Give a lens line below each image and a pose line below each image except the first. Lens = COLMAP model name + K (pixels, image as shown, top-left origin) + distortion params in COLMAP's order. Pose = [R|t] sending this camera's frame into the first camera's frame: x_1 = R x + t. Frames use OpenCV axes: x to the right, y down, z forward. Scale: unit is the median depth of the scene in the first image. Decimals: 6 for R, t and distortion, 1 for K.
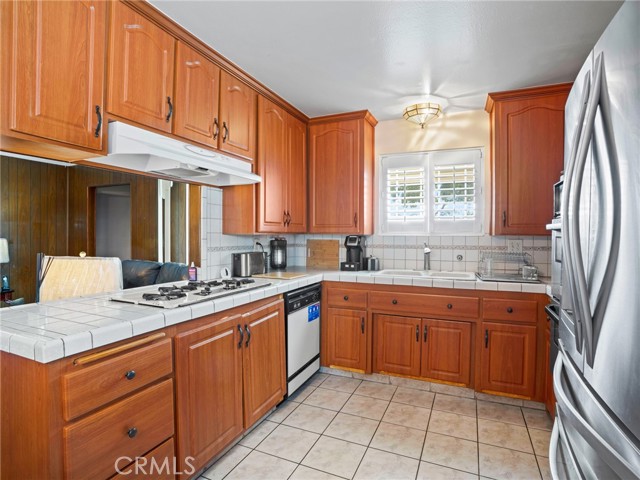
lens RADIAL K [[341.7, 0, 316.8], [0, 341.7, 248.6], [0, 0, 1]] dist [-0.077858, 0.037264]
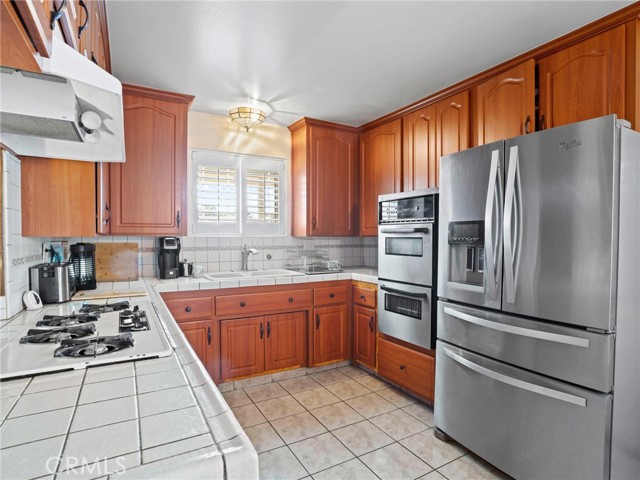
lens RADIAL K [[349.5, 0, 322.7], [0, 349.5, 256.0], [0, 0, 1]] dist [-0.051820, 0.000605]
pose [[0.578505, -0.047794, 0.814278, -0.446732], [0.032902, 0.998837, 0.035251, -0.011123], [-0.815015, 0.006398, 0.579404, 0.217956]]
